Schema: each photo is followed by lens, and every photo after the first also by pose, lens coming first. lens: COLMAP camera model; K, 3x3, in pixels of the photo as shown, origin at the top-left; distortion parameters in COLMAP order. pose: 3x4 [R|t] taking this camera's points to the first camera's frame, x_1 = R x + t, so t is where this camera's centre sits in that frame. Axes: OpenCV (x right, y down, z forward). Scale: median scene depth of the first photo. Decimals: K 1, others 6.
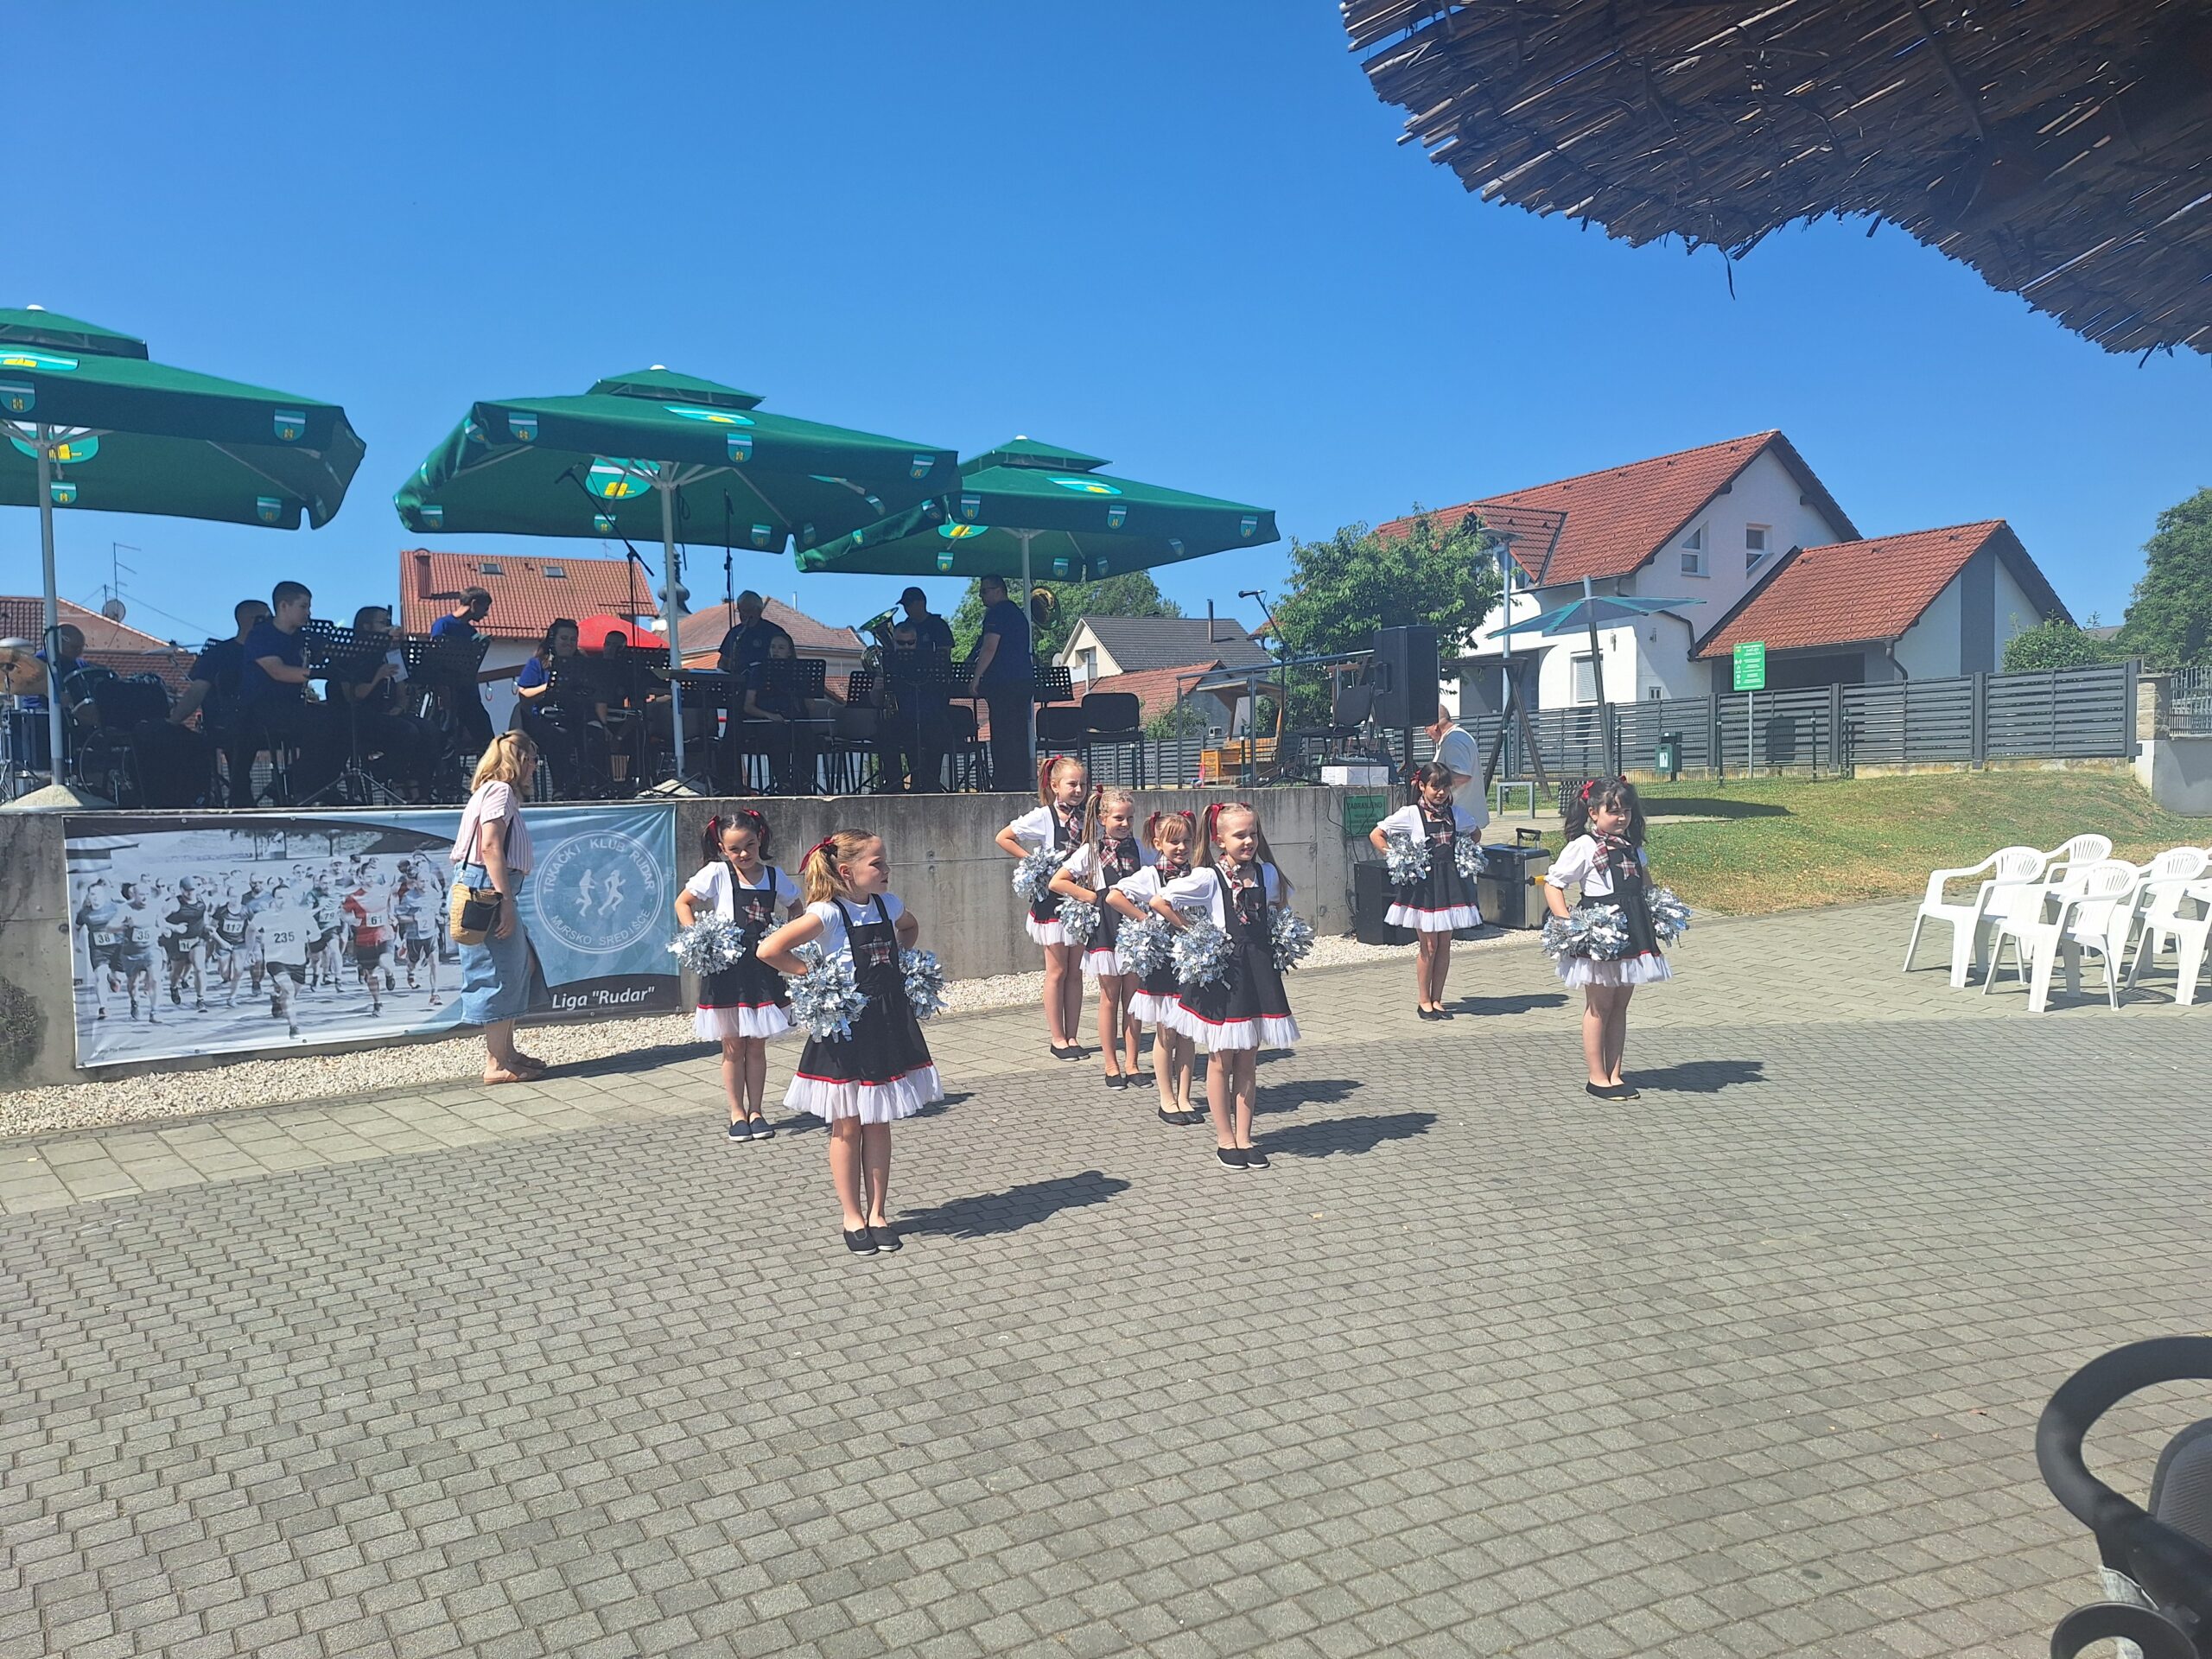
lens RADIAL K [[1545.3, 0, 1139.0], [0, 1545.3, 862.2], [0, 0, 1]] dist [0.074792, -0.082746]
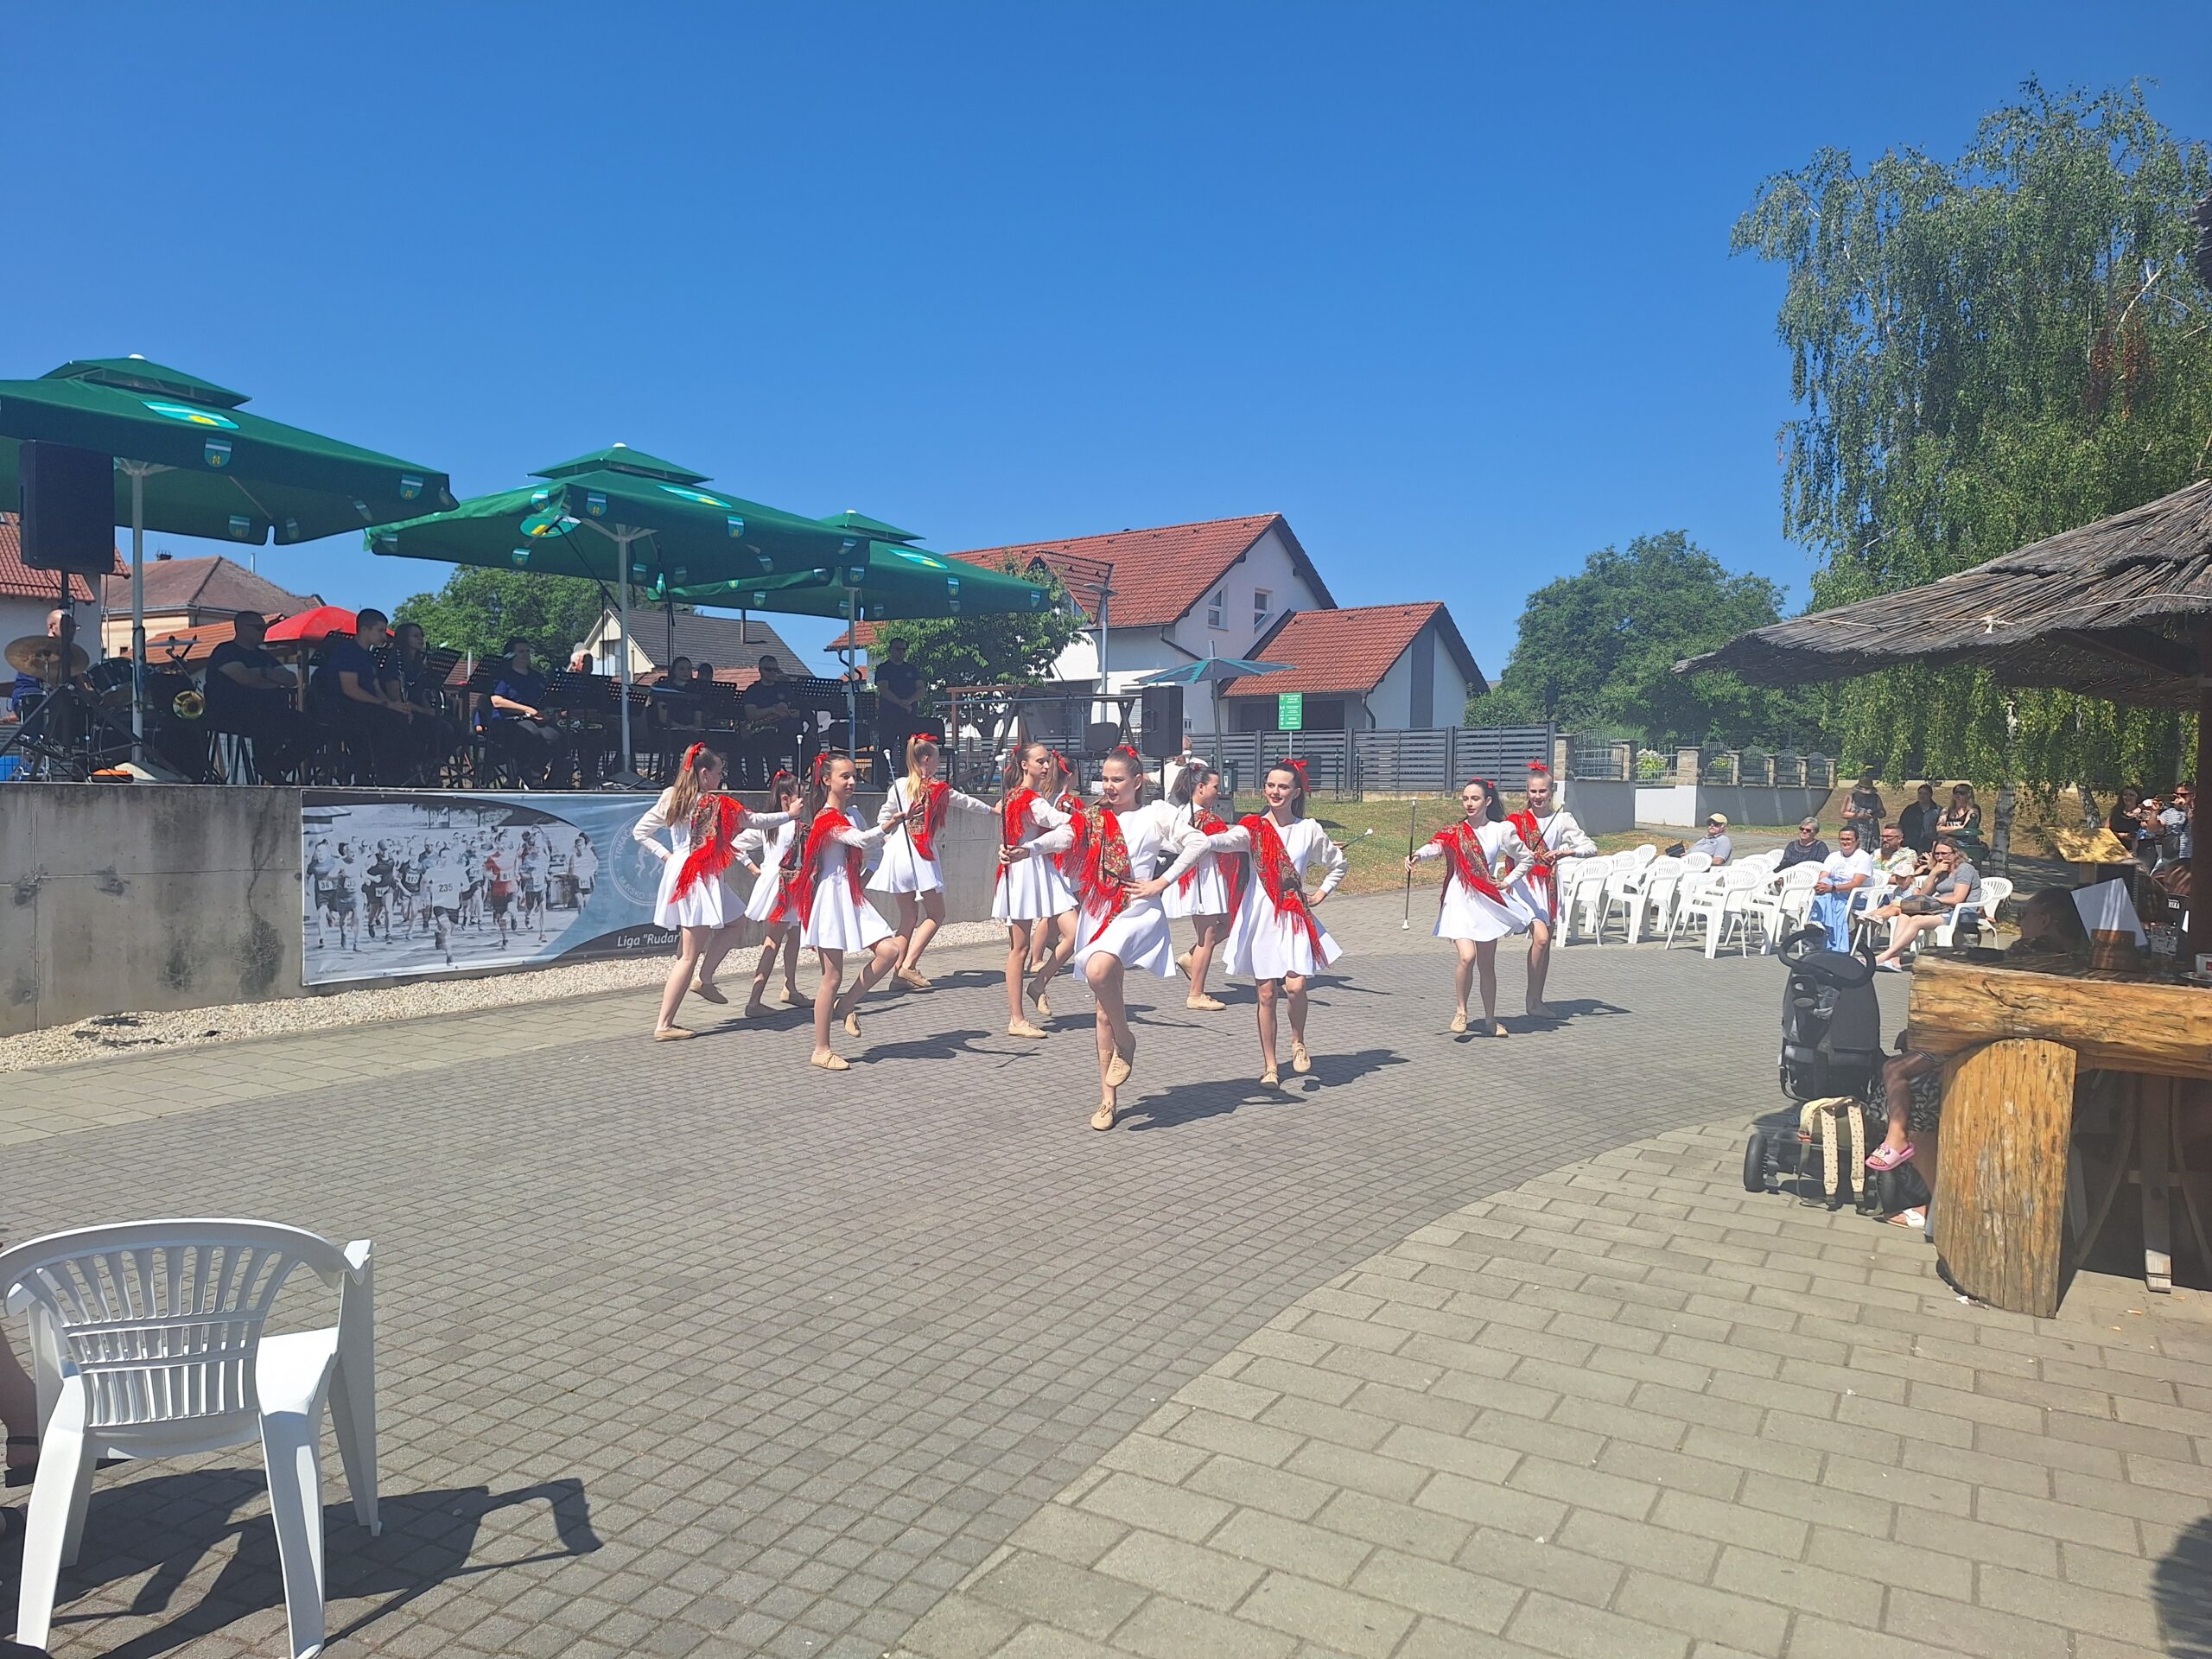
lens RADIAL K [[1643.6, 0, 1110.5], [0, 1643.6, 876.6], [0, 0, 1]] dist [0.108240, -0.146642]
pose [[0.935965, 0.015269, 0.351763, -0.458300], [-0.016349, 0.999866, 0.000100, 0.026446], [-0.351715, -0.005844, 0.936089, -0.441966]]
